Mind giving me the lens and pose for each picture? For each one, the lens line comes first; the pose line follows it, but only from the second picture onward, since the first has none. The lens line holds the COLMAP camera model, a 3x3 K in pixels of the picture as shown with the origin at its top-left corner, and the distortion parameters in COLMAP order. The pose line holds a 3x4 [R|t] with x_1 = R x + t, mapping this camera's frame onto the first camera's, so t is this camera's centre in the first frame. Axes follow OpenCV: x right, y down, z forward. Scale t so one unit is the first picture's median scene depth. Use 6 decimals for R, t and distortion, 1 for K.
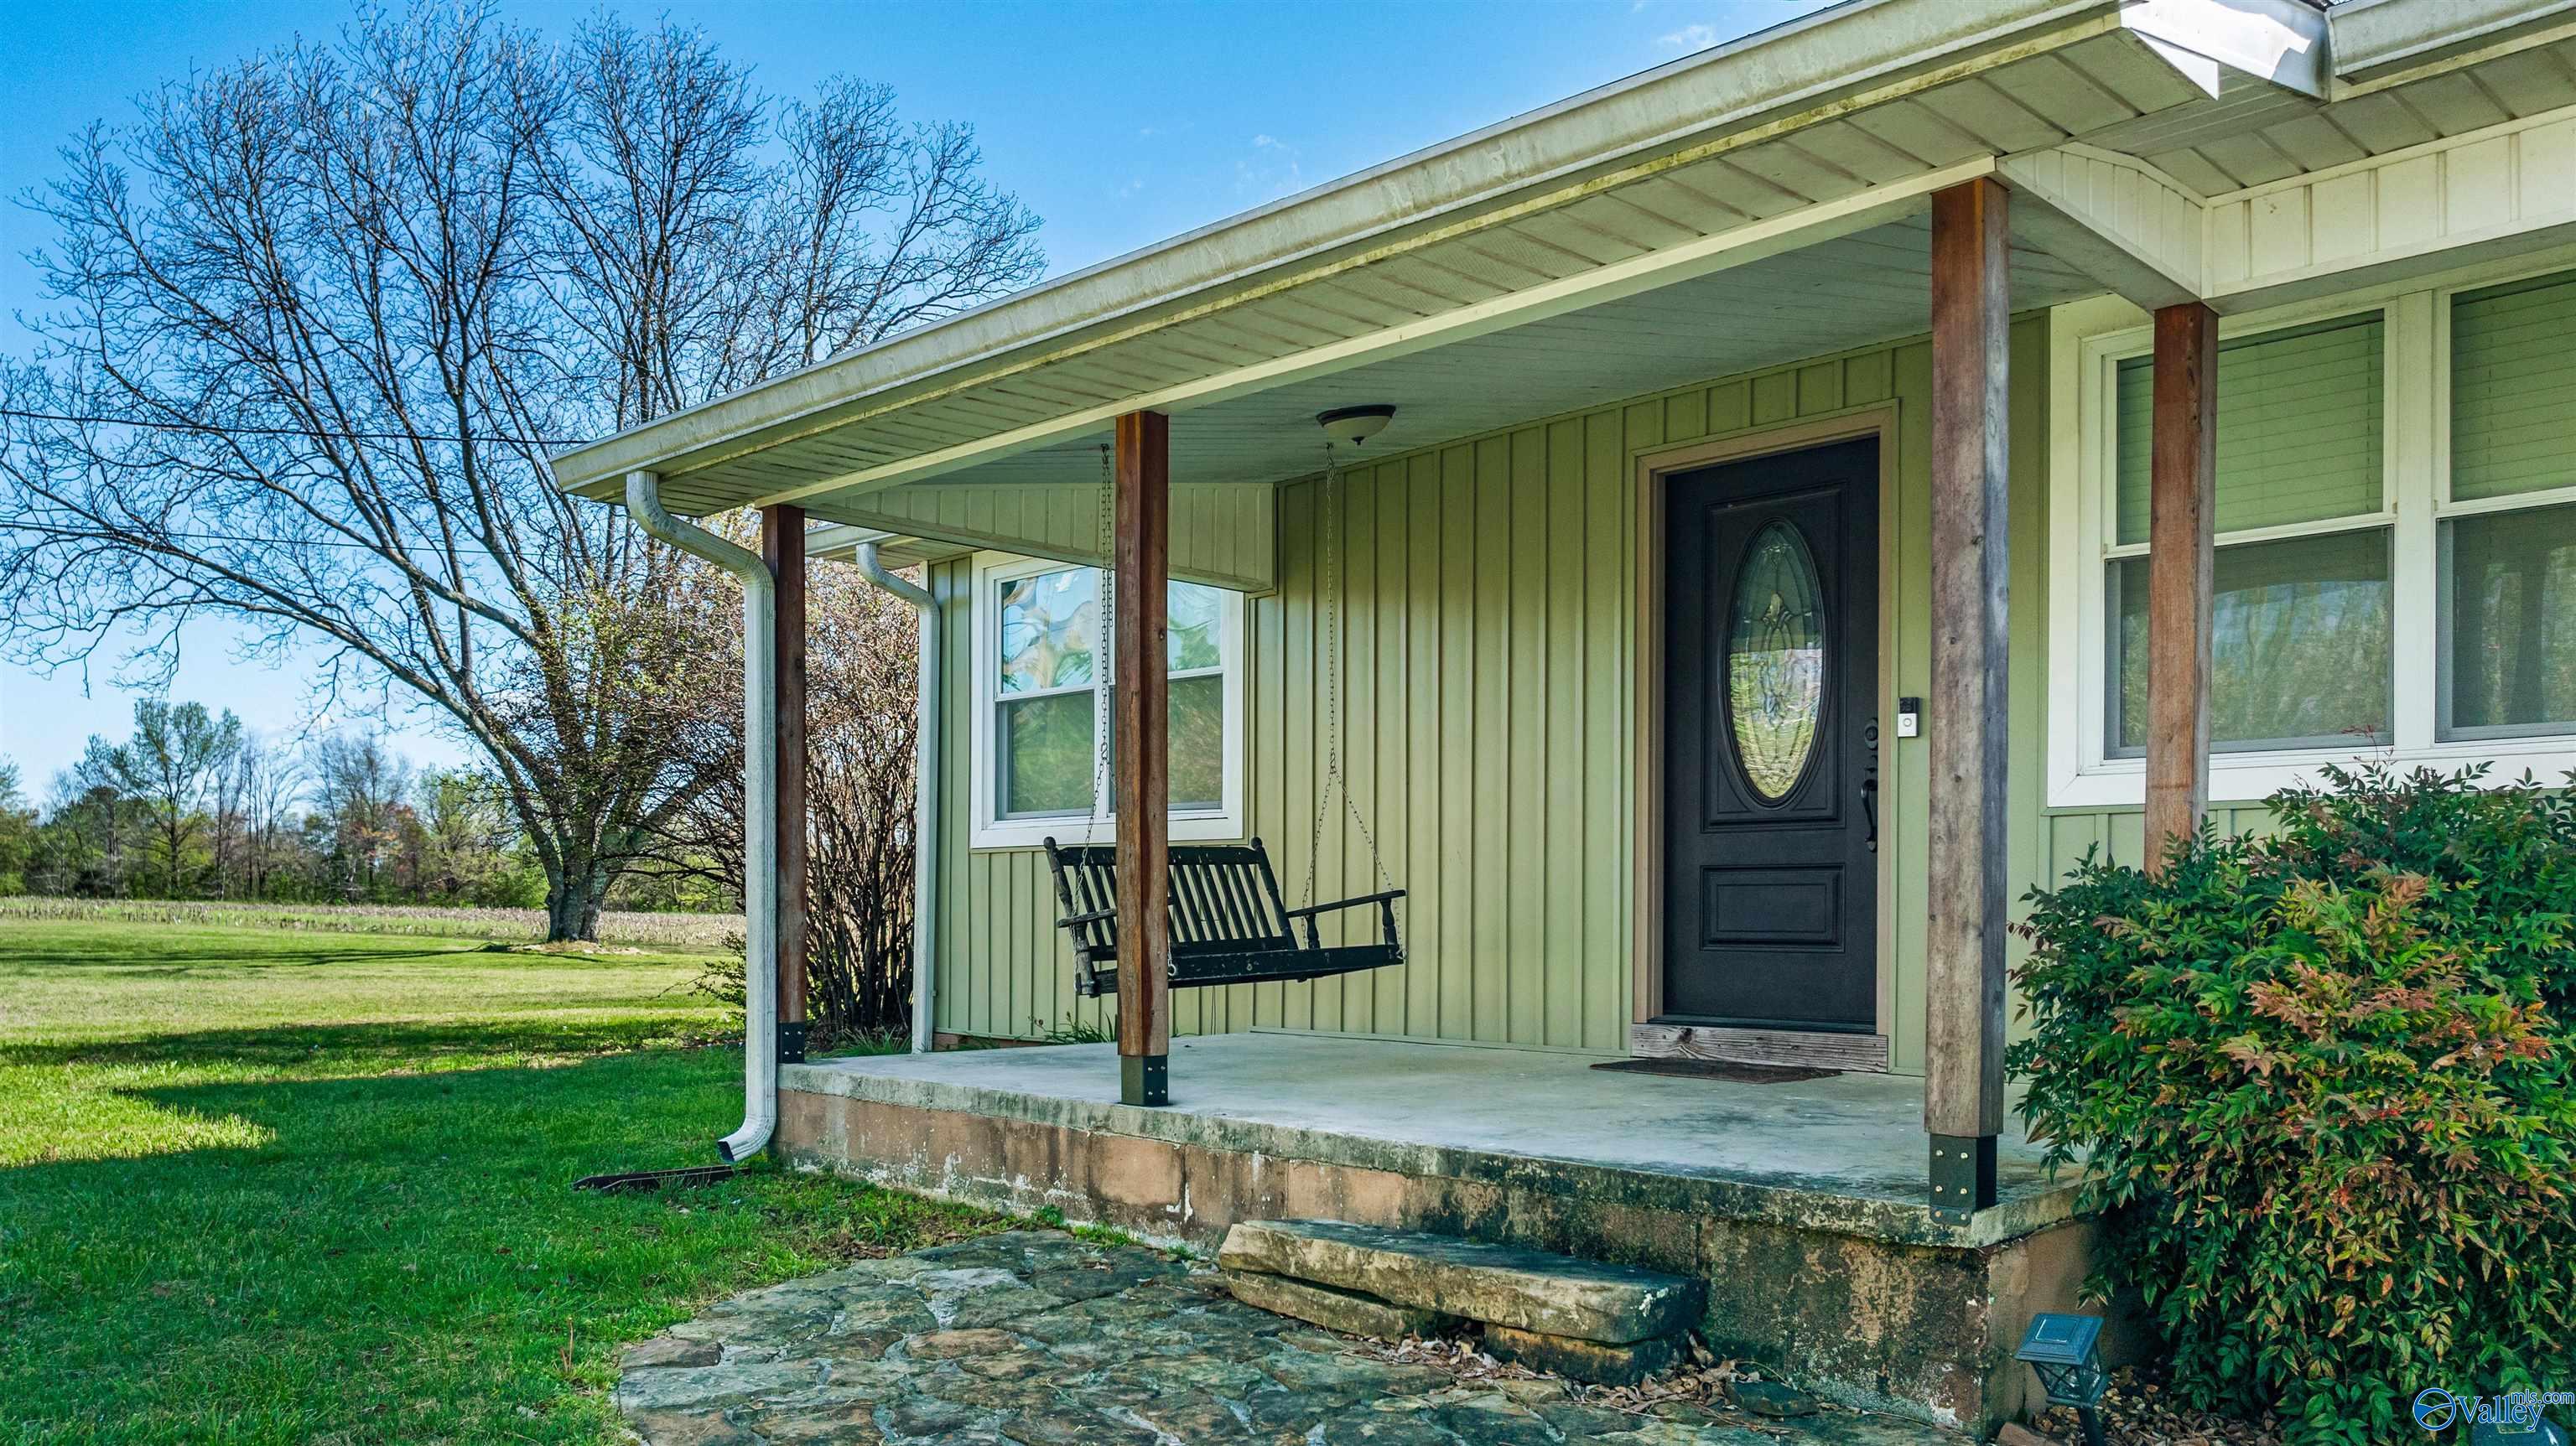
lens RADIAL K [[1862.0, 0, 1278.1], [0, 1862.0, 929.5], [0, 0, 1]] dist [-0.023270, 0.022795]
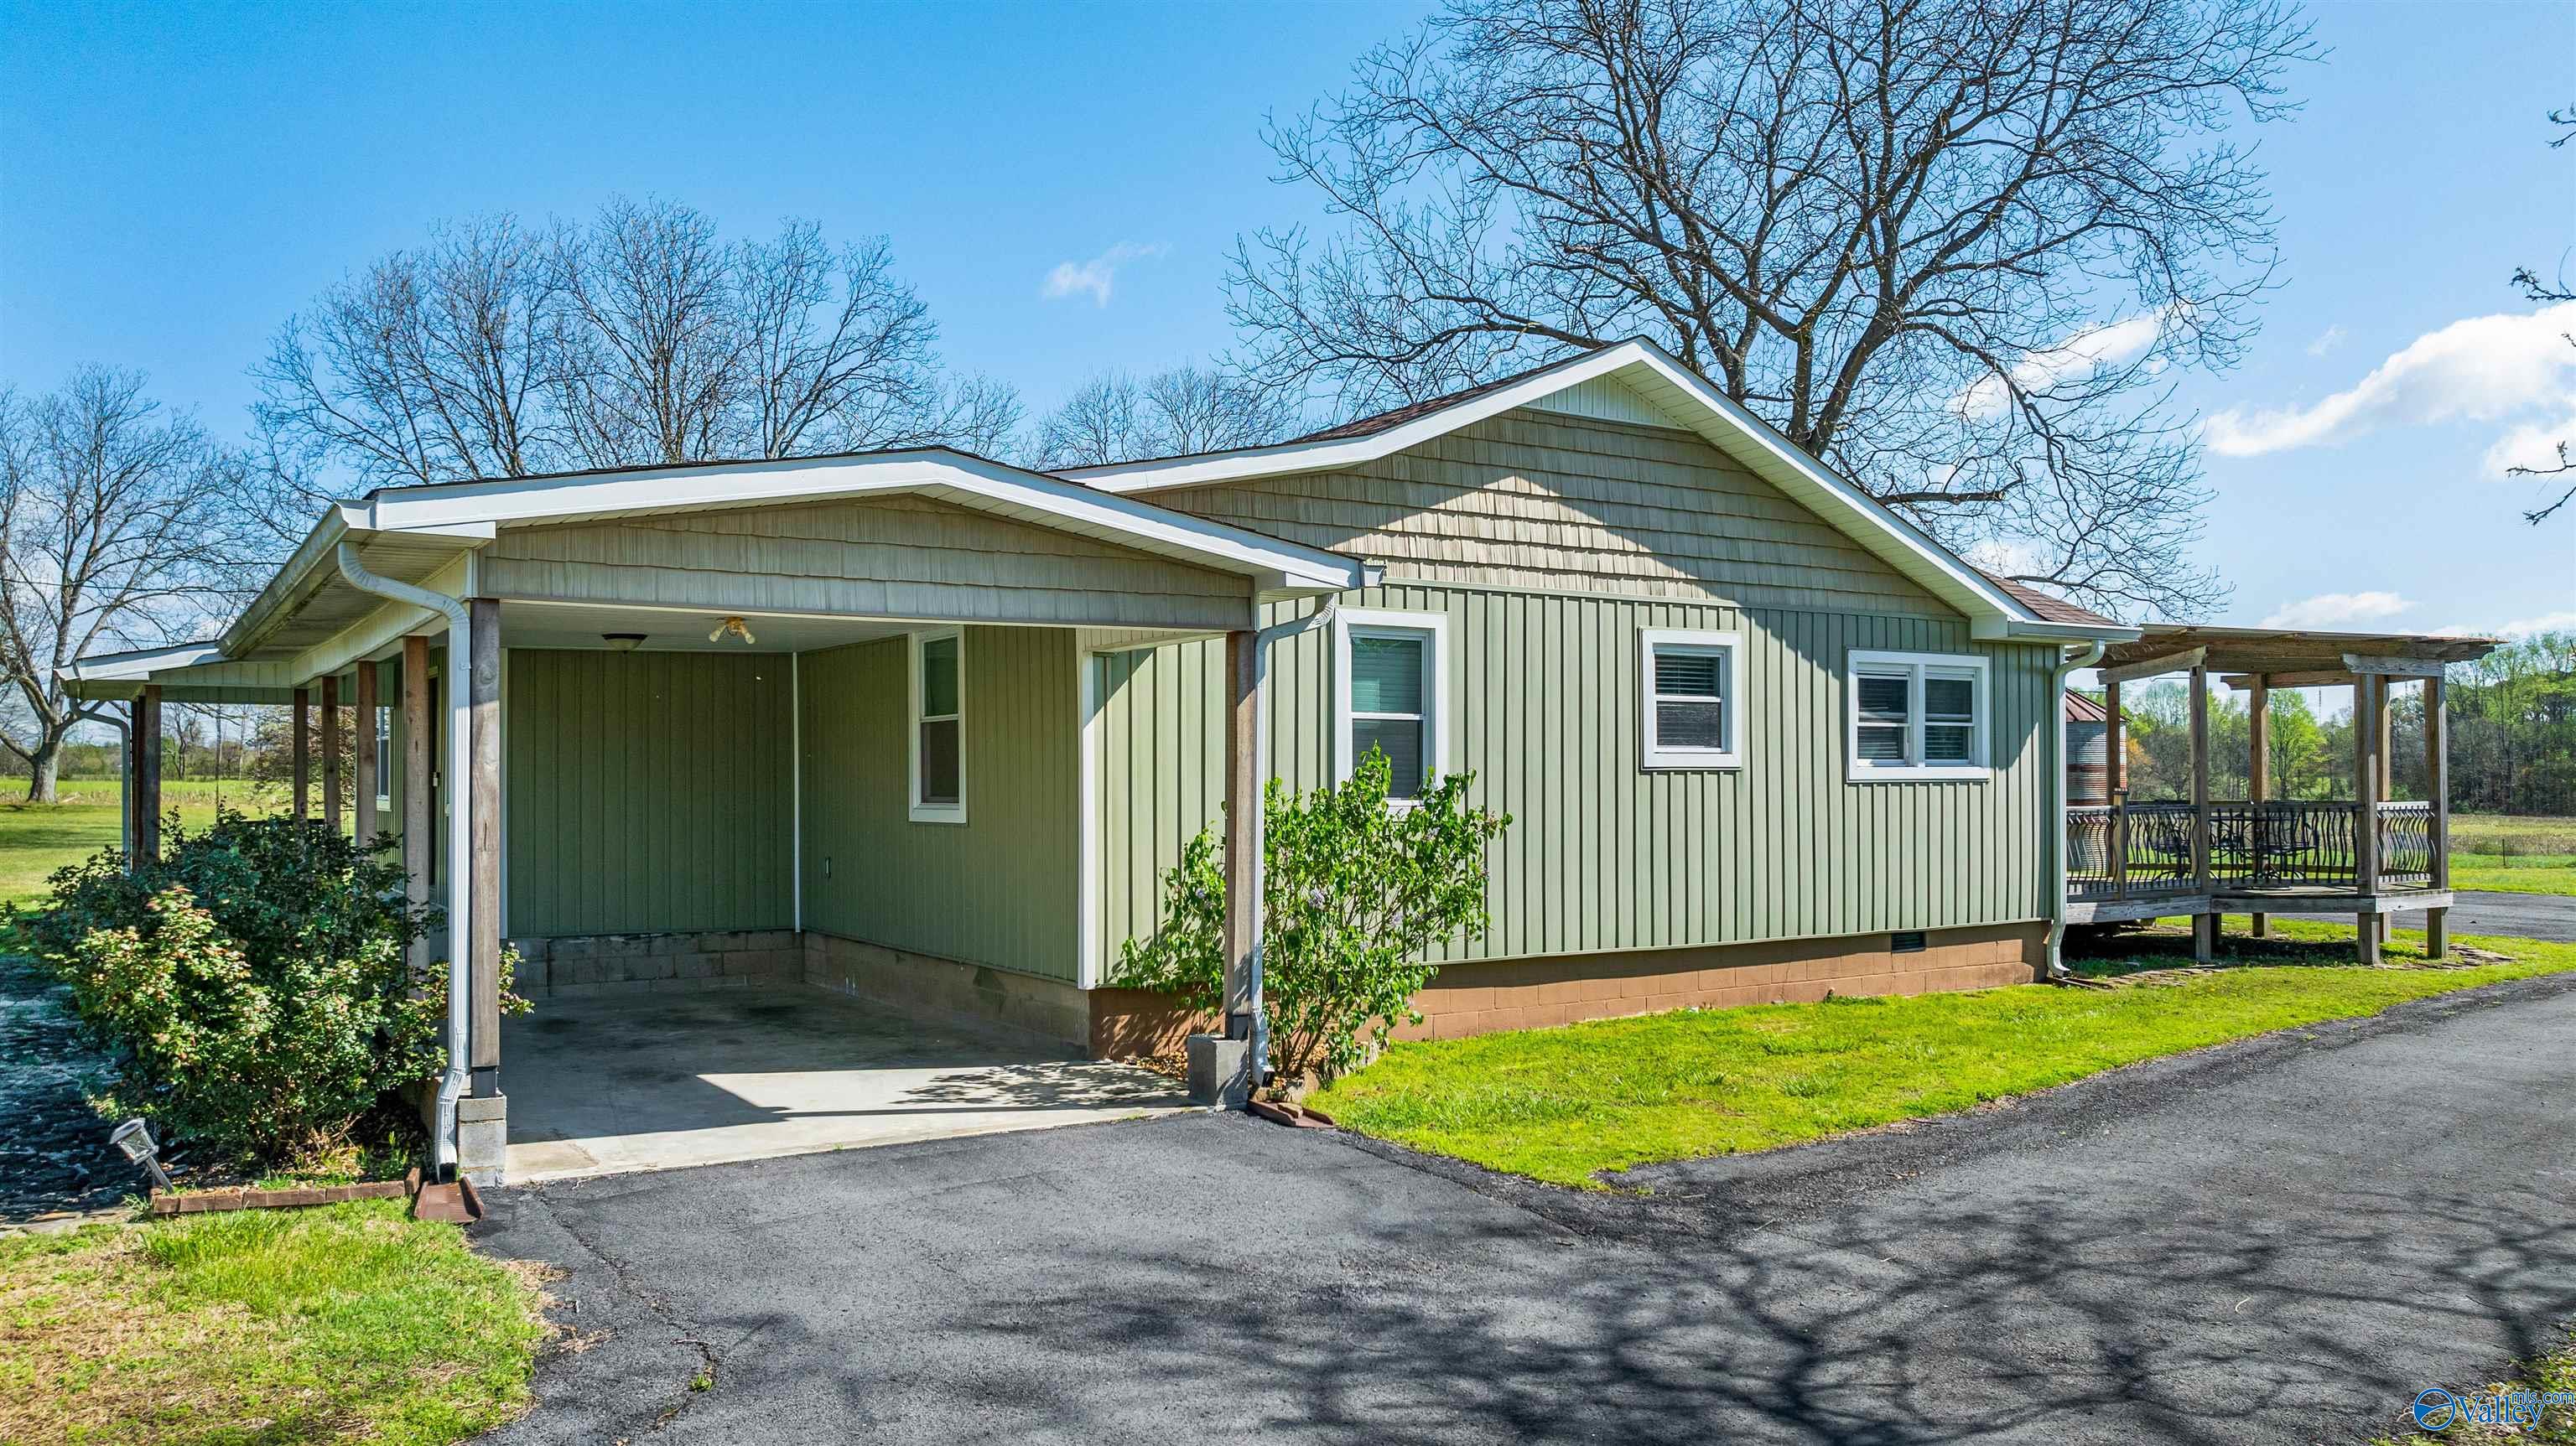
lens RADIAL K [[1862.0, 0, 1299.5], [0, 1862.0, 748.7], [0, 0, 1]] dist [-0.023270, 0.022795]
pose [[0.975355, -0.011186, -0.220359, 0.454147], [0.005987, 0.999688, -0.024249, -0.016639], [0.220562, 0.022332, 0.975117, -0.291569]]
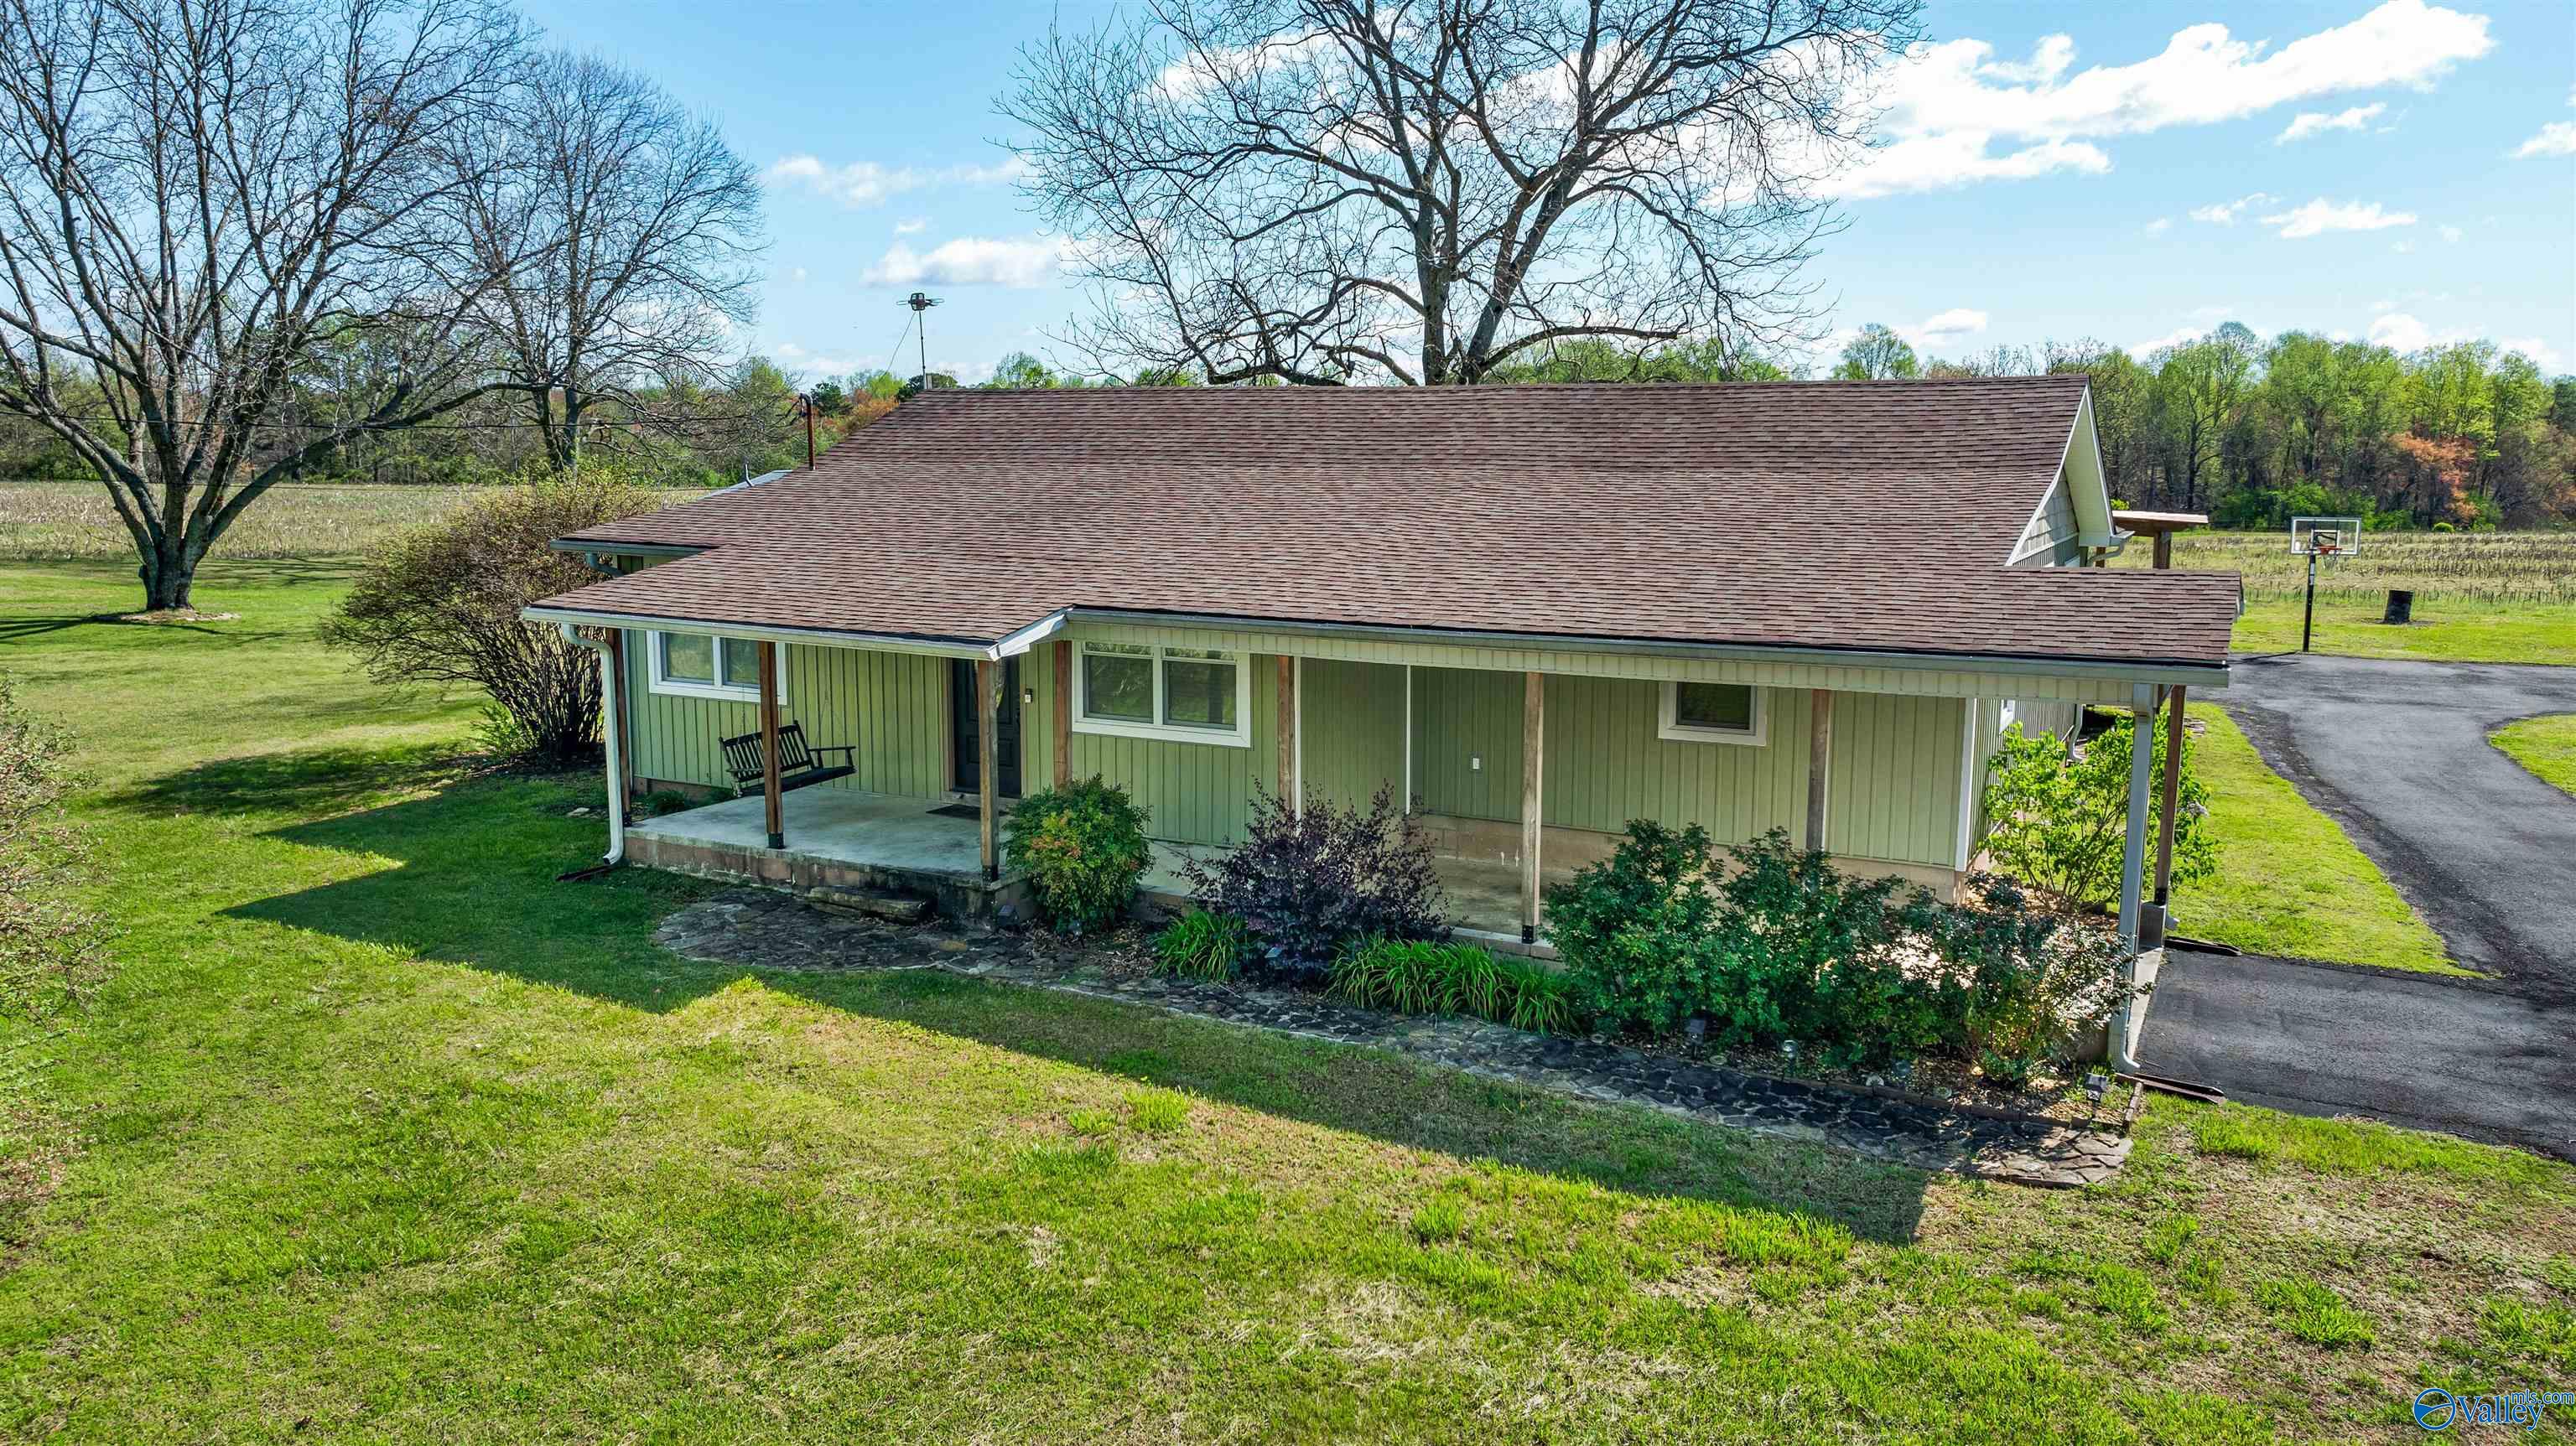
lens RADIAL K [[1862.0, 0, 1263.7], [0, 1862.0, 707.8], [0, 0, 1]] dist [-0.023270, 0.022795]
pose [[0.960152, -0.042217, 0.276273, -0.024237], [0.002581, 0.989822, 0.142285, -0.103587], [-0.279468, -0.135902, 0.950488, -0.388654]]
